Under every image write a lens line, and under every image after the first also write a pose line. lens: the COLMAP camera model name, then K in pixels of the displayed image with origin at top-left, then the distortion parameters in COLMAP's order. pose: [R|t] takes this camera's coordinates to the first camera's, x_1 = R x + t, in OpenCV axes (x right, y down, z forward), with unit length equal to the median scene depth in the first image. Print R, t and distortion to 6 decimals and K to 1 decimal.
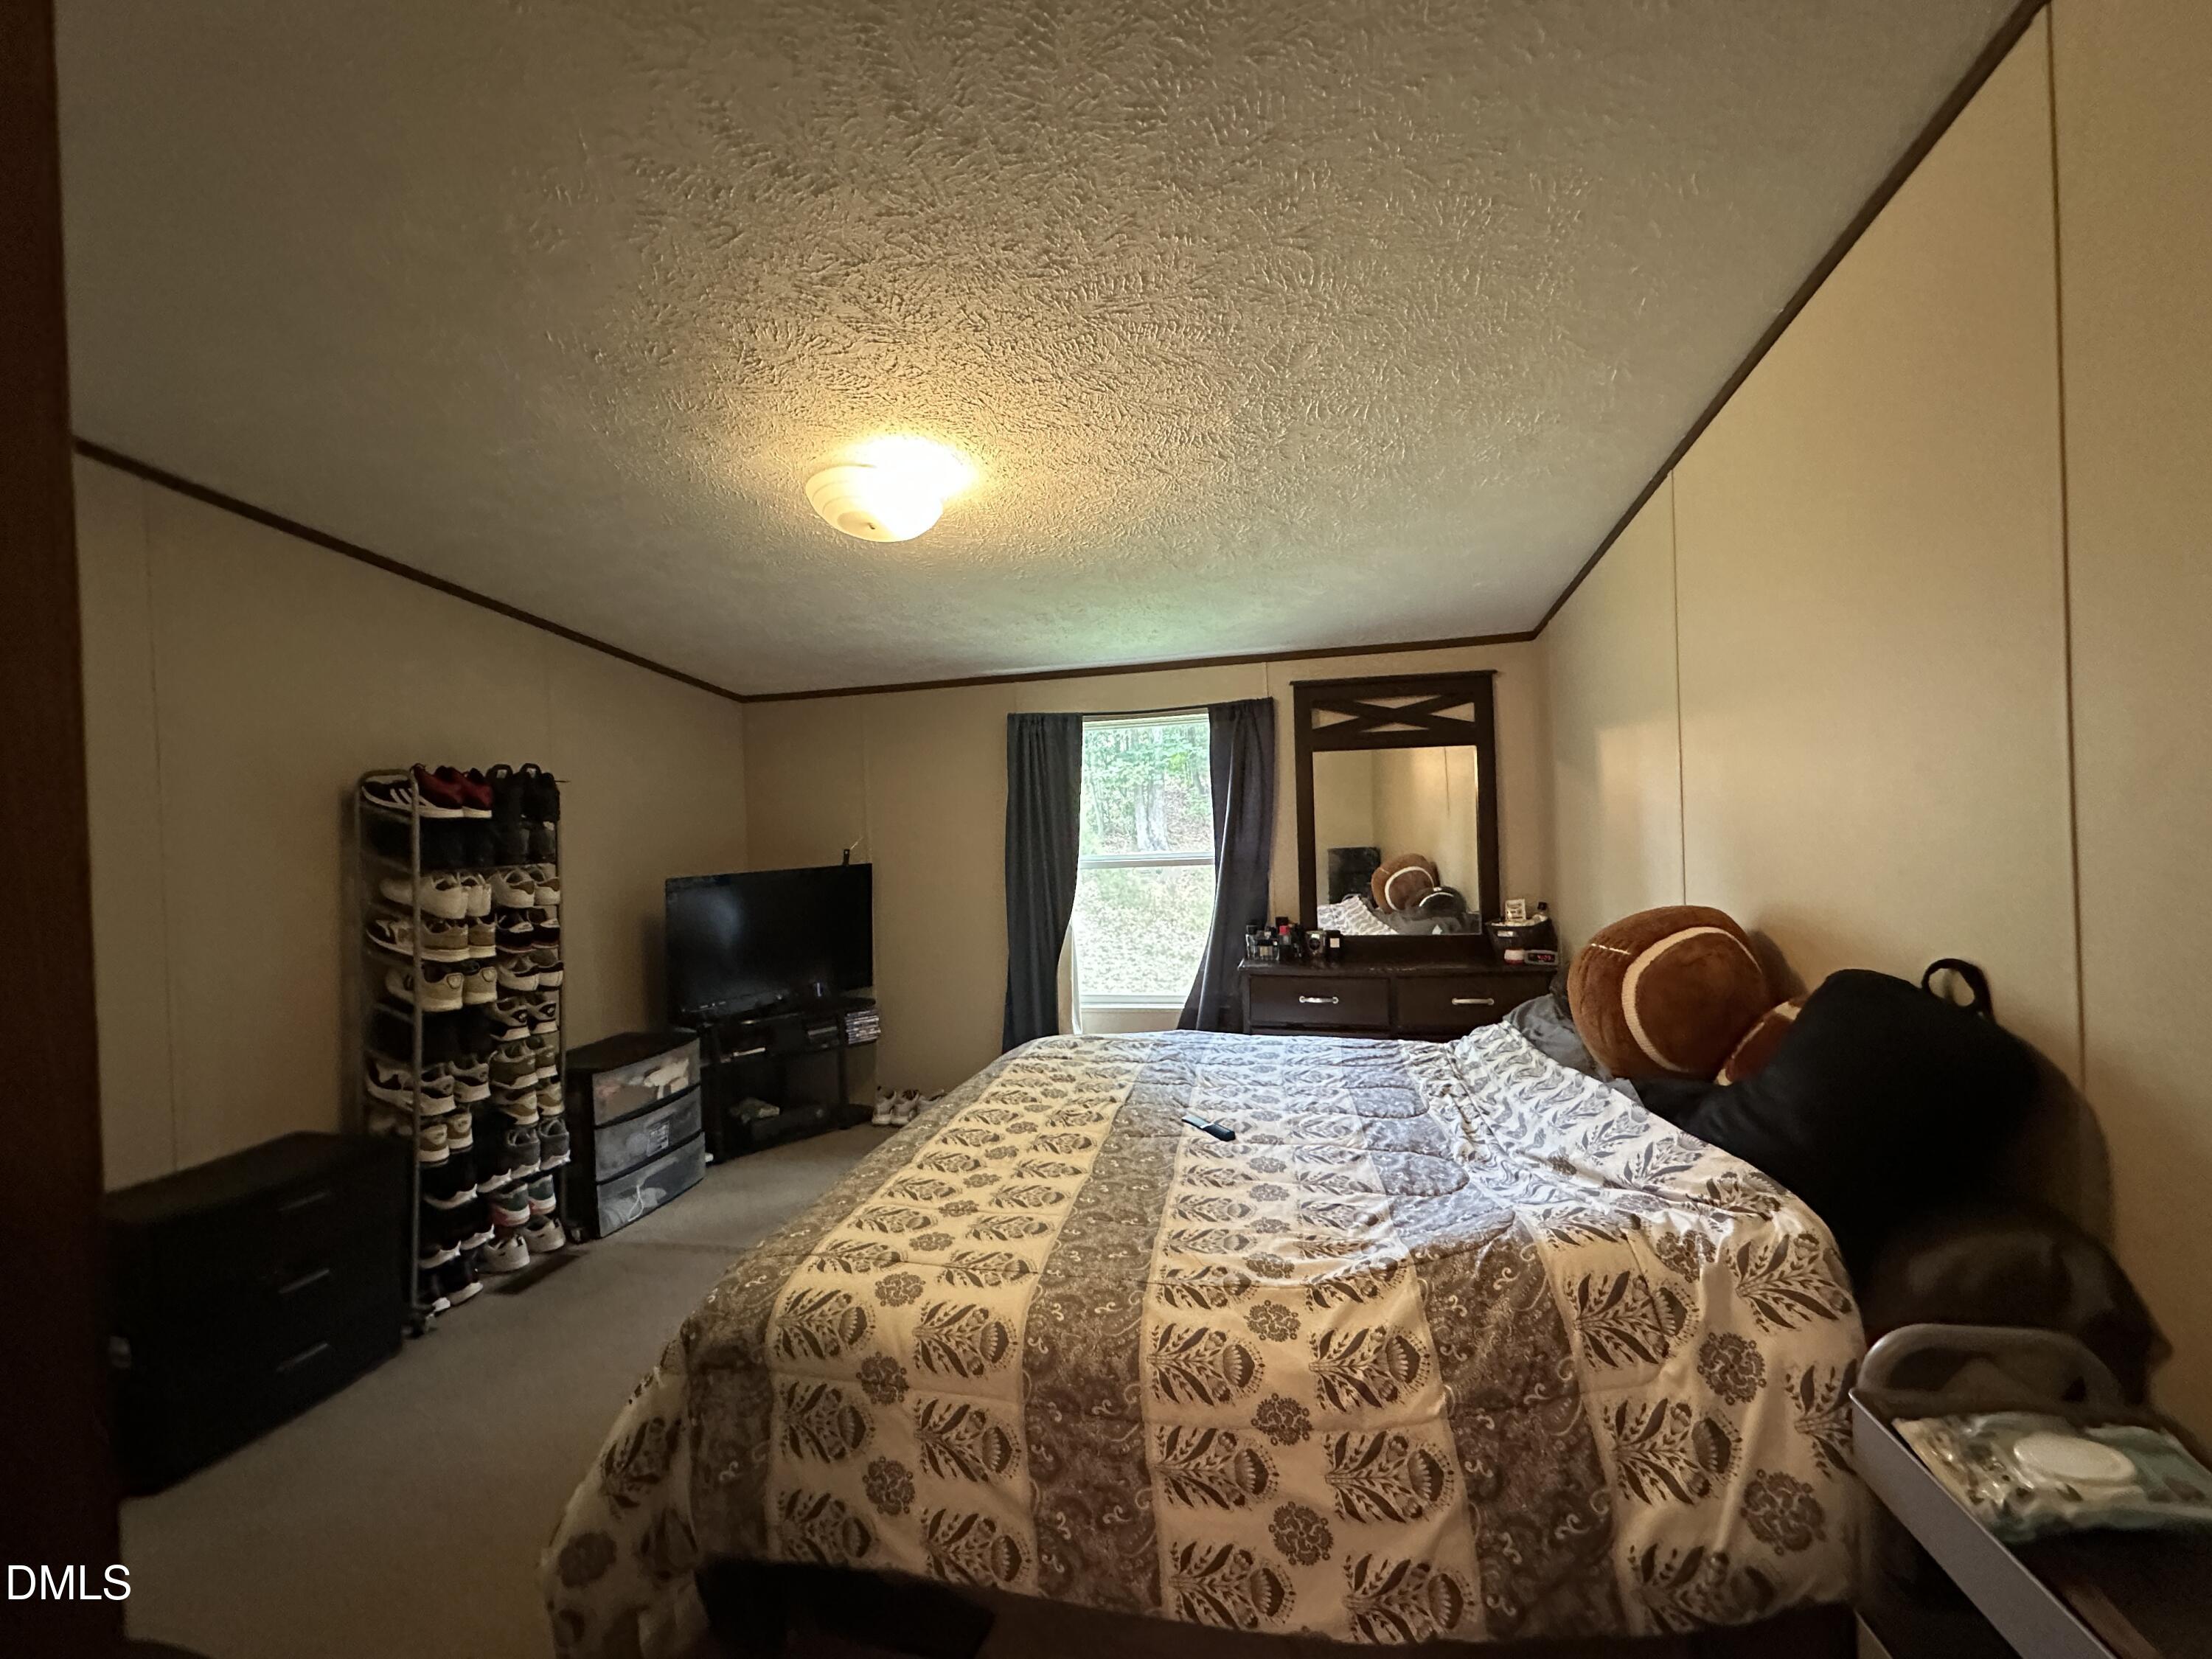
lens RADIAL K [[883.5, 0, 1081.9], [0, 883.5, 817.3], [0, 0, 1]] dist [-0.004653, 0.000819]
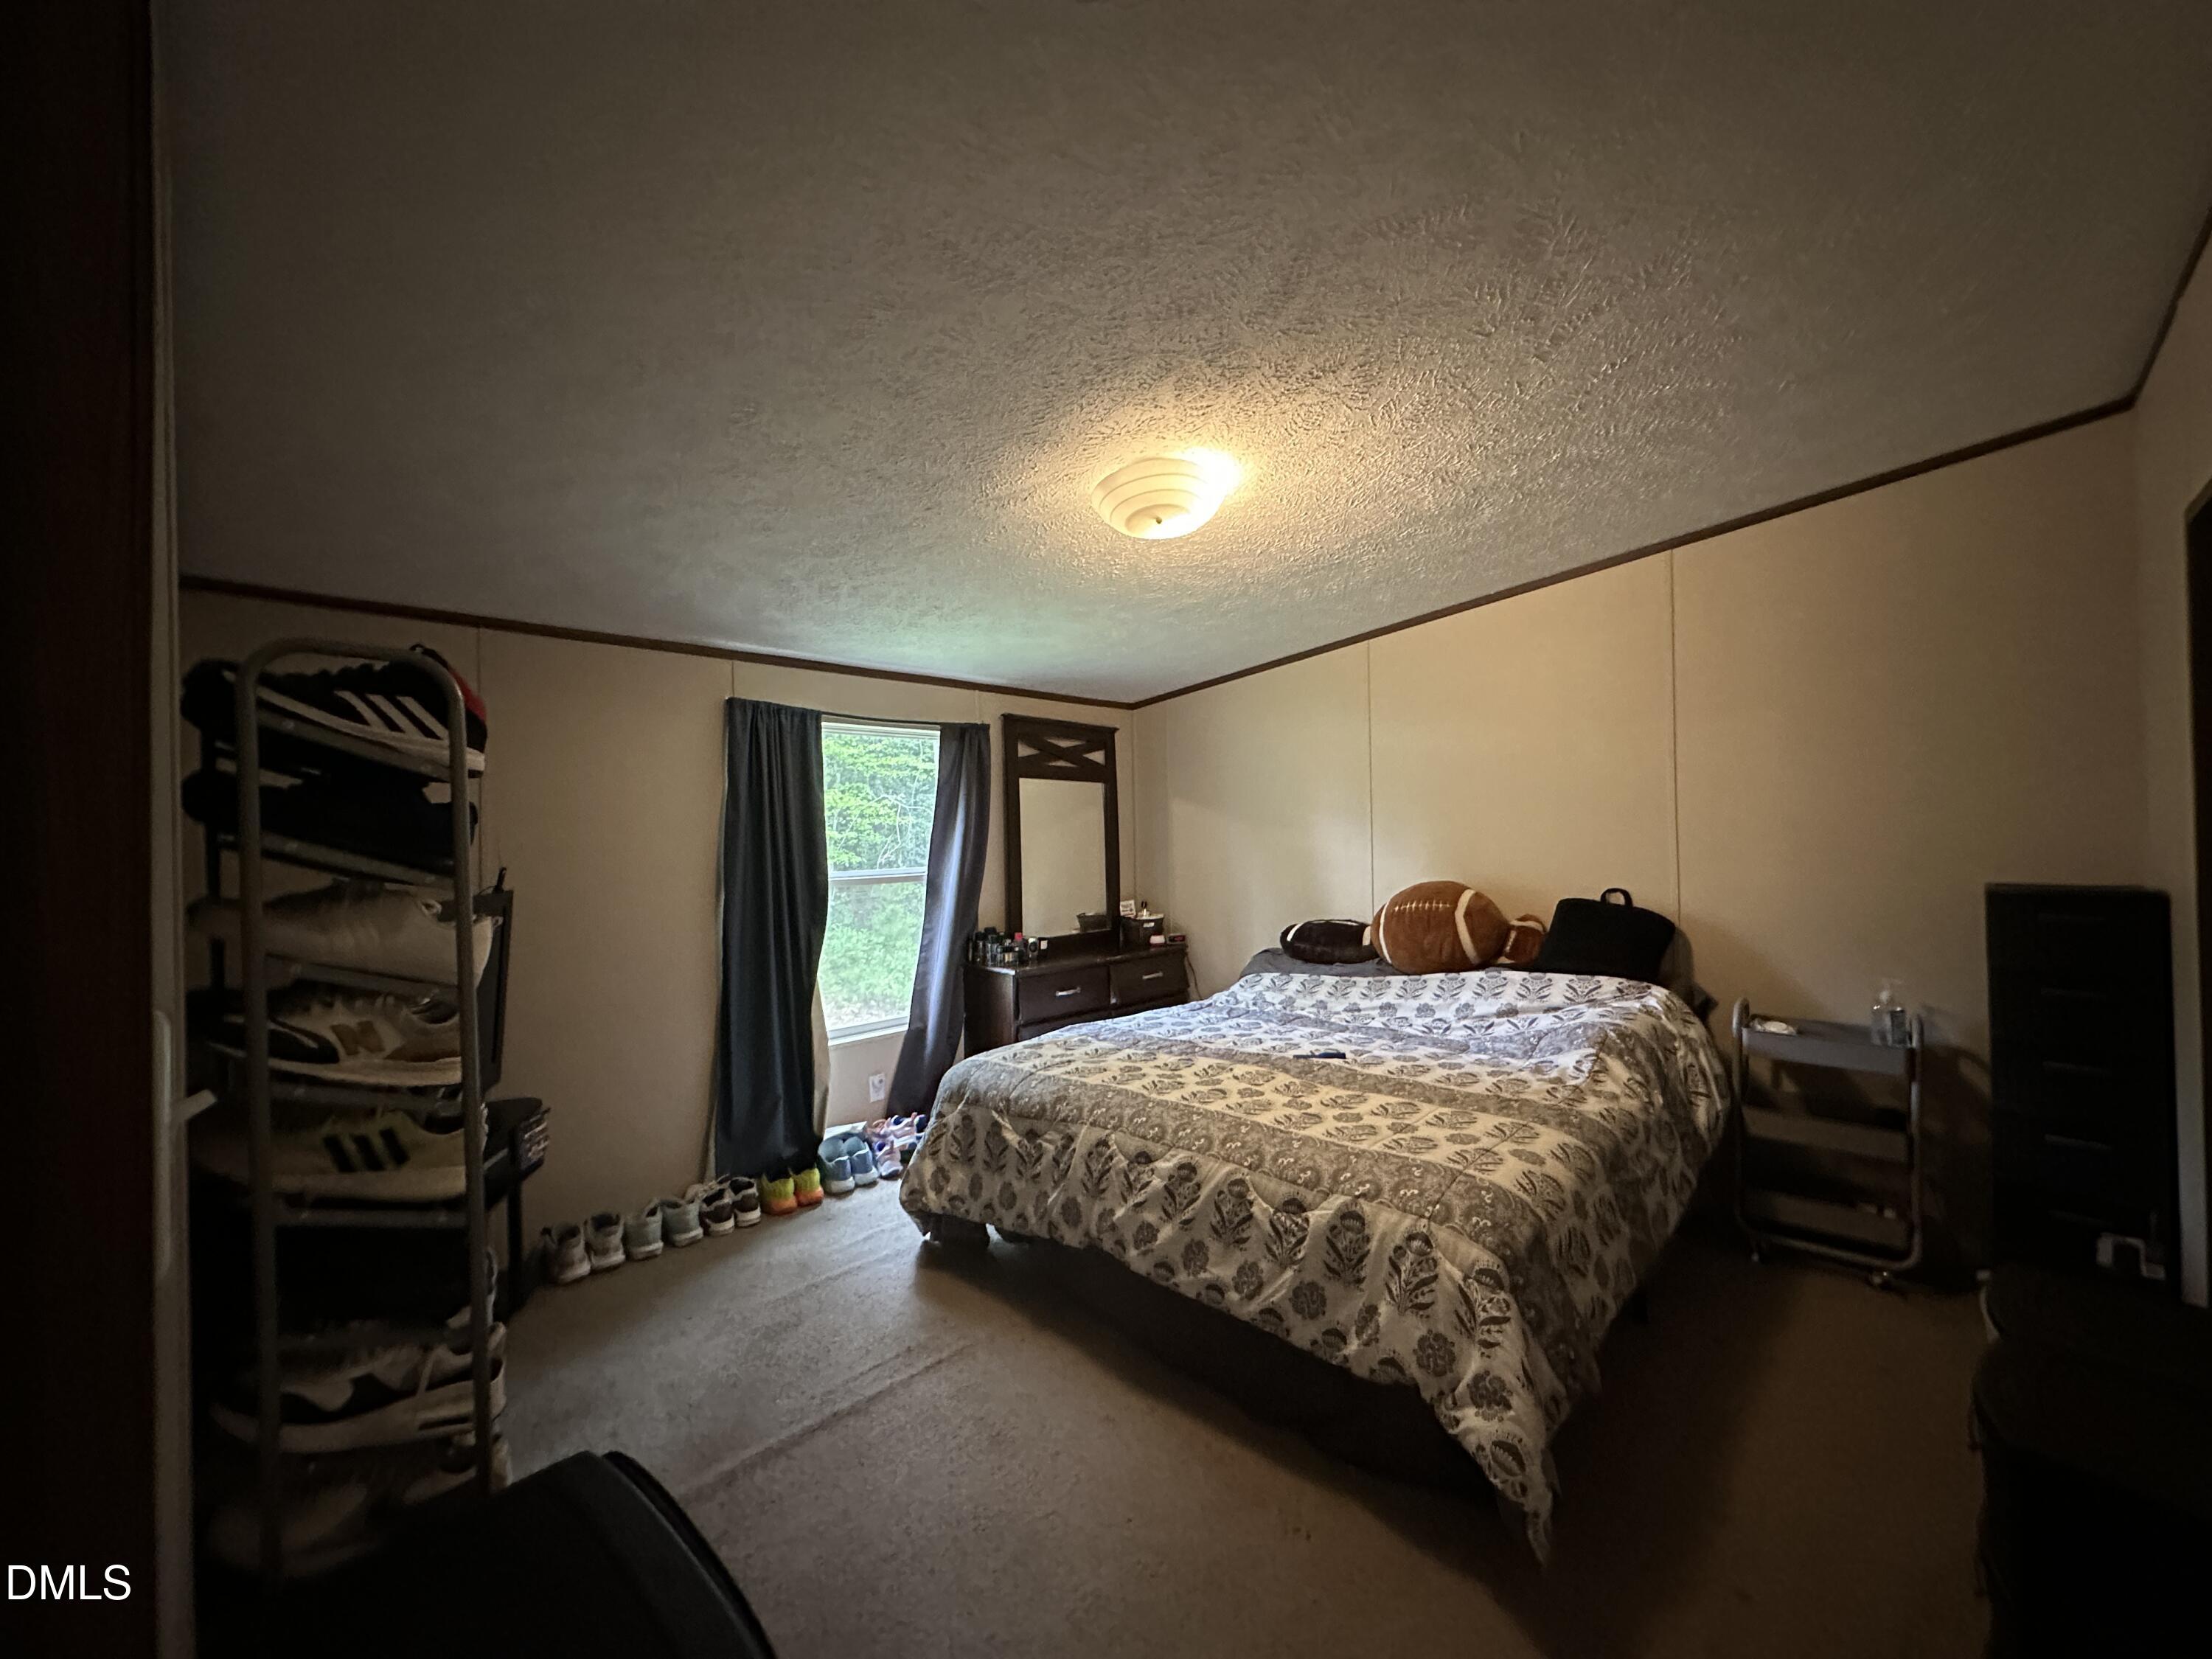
lens RADIAL K [[883.5, 0, 1120.8], [0, 883.5, 833.6], [0, 0, 1]] dist [-0.004653, 0.000819]
pose [[0.507692, 0.028925, 0.861053, -0.642557], [-0.004049, 0.999505, -0.031189, 0.031757], [-0.861529, 0.012348, 0.507558, 0.319628]]
